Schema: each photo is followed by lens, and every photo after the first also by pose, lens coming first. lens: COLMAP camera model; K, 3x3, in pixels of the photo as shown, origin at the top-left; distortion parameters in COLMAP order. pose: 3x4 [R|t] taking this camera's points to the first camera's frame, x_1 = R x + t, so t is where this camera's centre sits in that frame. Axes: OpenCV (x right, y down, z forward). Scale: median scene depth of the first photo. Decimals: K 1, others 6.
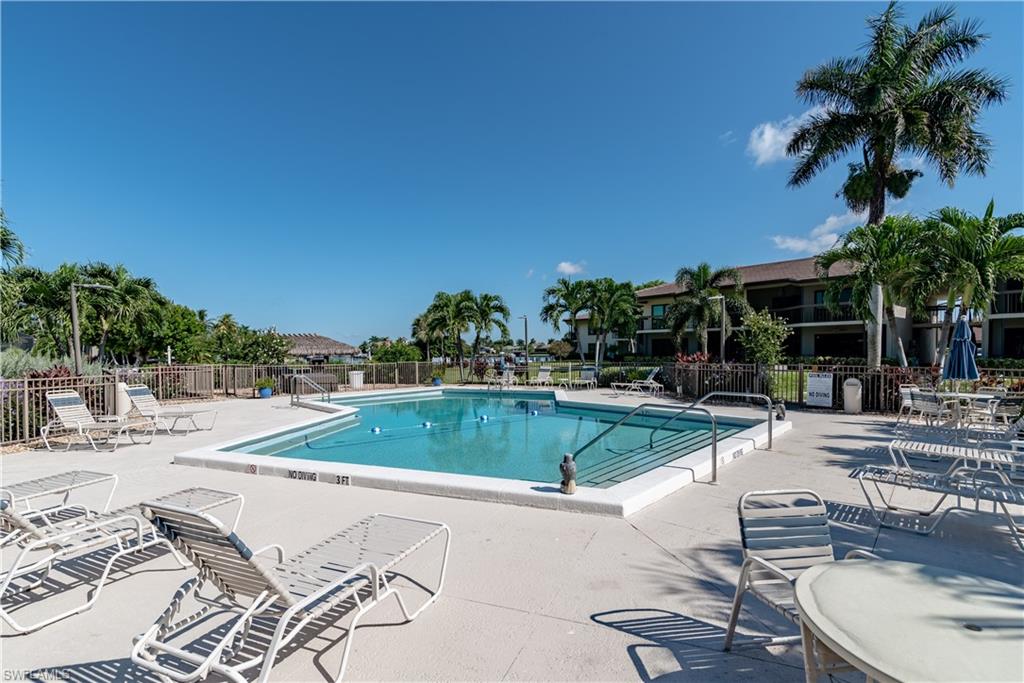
lens RADIAL K [[522.4, 0, 512.0], [0, 522.4, 341.5], [0, 0, 1]] dist [-0.000091, 0.000033]
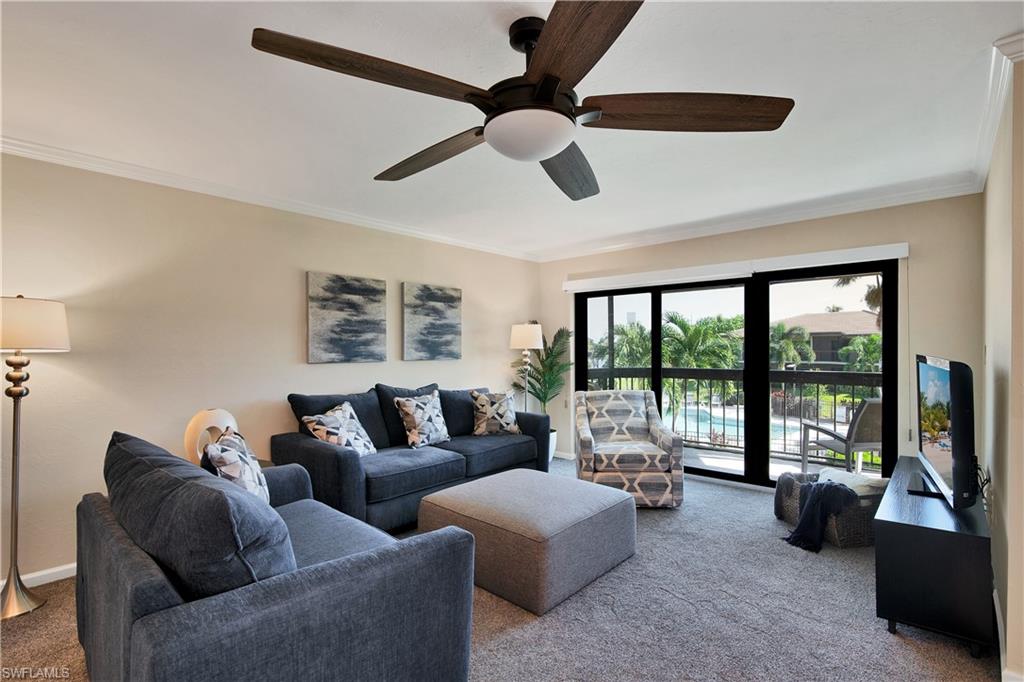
lens RADIAL K [[481.0, 0, 515.8], [0, 481.0, 350.4], [0, 0, 1]] dist [-0.008133, 0.000041]
pose [[0.988674, -0.021683, -0.148504, -0.320256], [0.022720, 0.999728, 0.005291, -0.146815], [0.148349, -0.008605, 0.988898, -0.829248]]
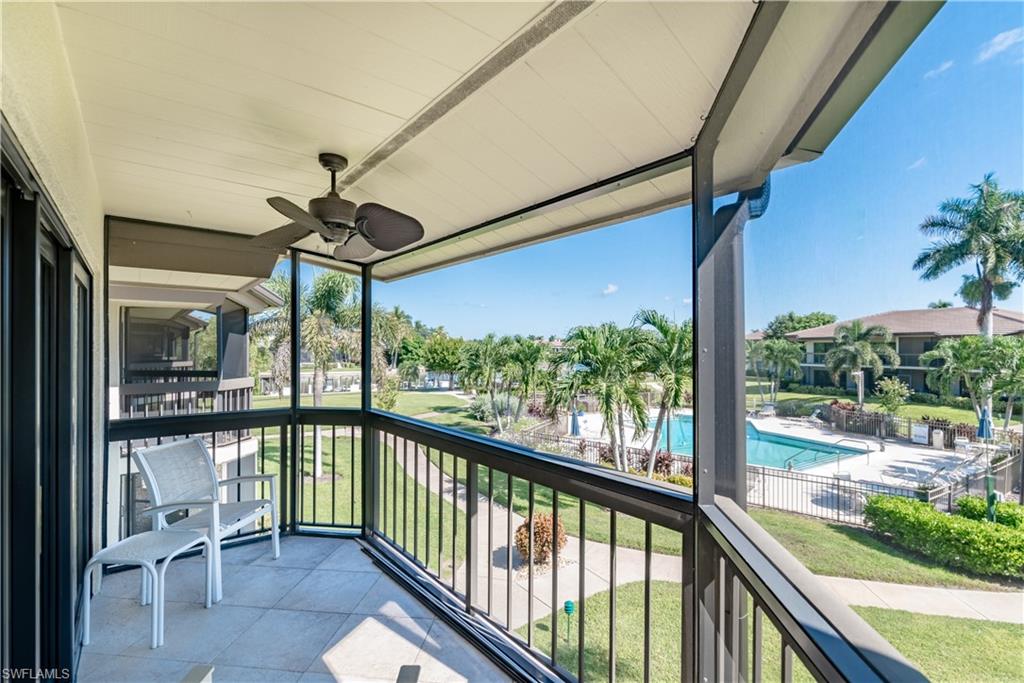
lens RADIAL K [[467.1, 0, 512.0], [0, 467.1, 341.5], [0, 0, 1]] dist [-0.000153, 0.000048]
pose [[0.951885, -0.019588, -0.305830, -0.178261], [0.016676, 0.999787, -0.012133, -0.154107], [0.306002, 0.006449, 0.952009, -0.662757]]
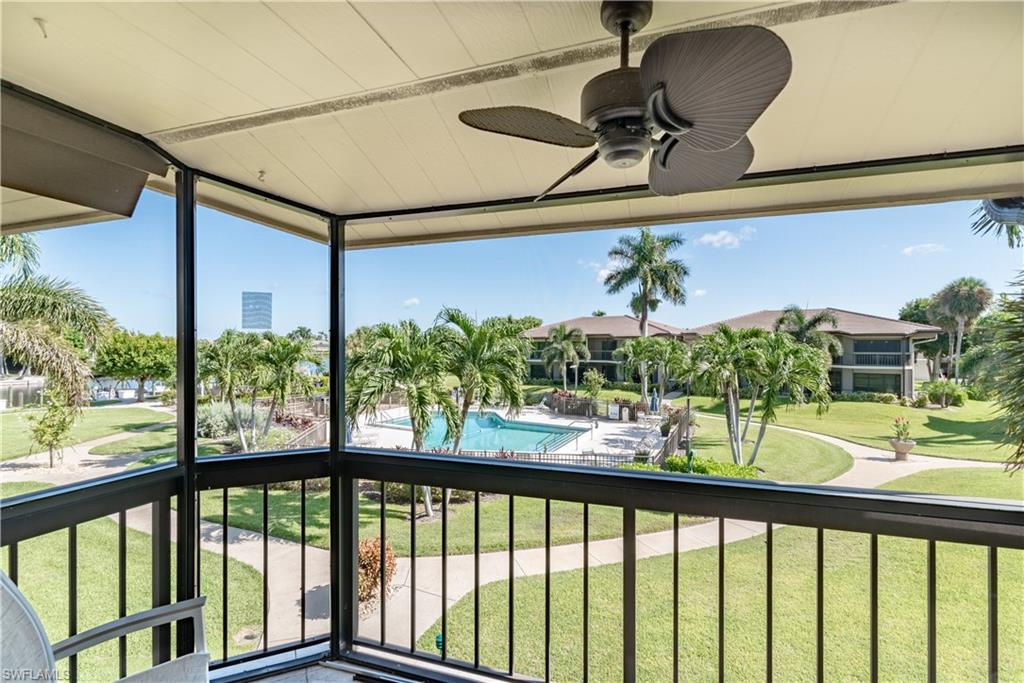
lens RADIAL K [[467.1, 0, 512.0], [0, 467.1, 341.5], [0, 0, 1]] dist [-0.000153, 0.000048]
pose [[0.967336, -0.014594, 0.253077, -0.266496], [0.014833, 0.999890, 0.000961, -0.156460], [-0.253063, 0.002824, 0.967446, -0.631342]]
